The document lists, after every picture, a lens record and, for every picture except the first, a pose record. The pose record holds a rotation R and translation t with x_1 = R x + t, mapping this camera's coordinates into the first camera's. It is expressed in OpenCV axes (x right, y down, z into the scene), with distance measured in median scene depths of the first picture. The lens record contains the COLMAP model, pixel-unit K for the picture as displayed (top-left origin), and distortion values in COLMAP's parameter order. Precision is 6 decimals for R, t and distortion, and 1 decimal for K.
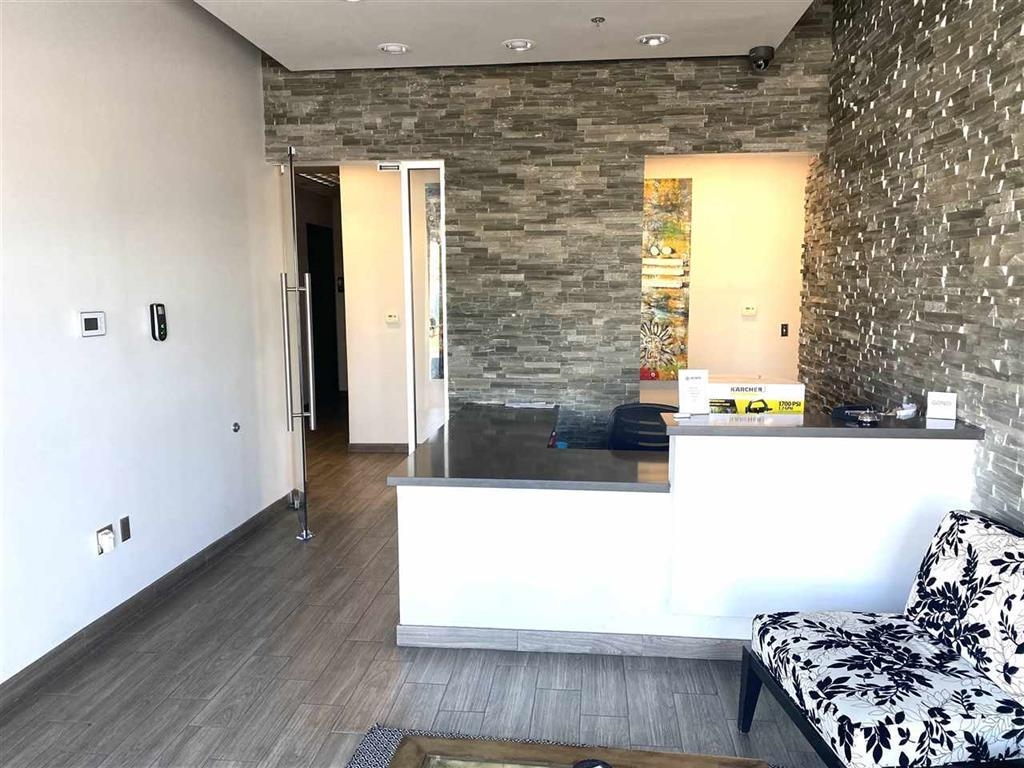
lens RADIAL K [[779.4, 0, 497.8], [0, 779.4, 399.9], [0, 0, 1]] dist [0.033158, -0.028787]
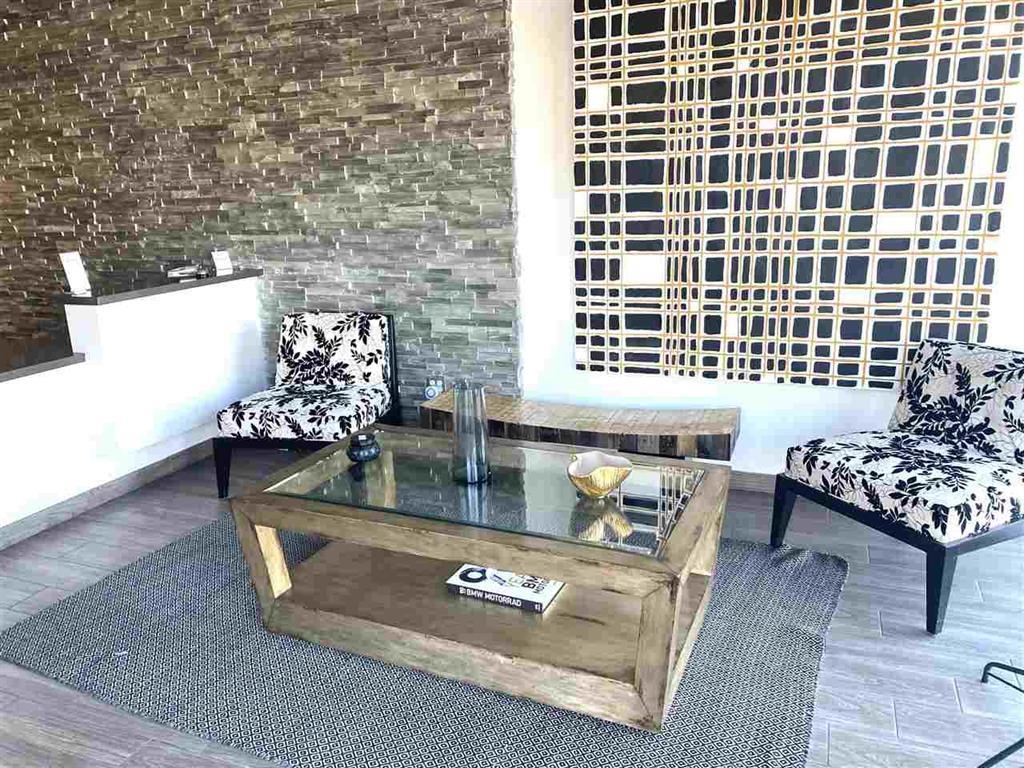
lens RADIAL K [[779.4, 0, 507.8], [0, 779.4, 382.7], [0, 0, 1]] dist [0.033158, -0.028787]
pose [[0.277497, -0.238334, 0.930695, -0.815089], [0.170380, 0.965593, 0.196470, 0.035991], [-0.945498, 0.104052, 0.308556, 0.071433]]
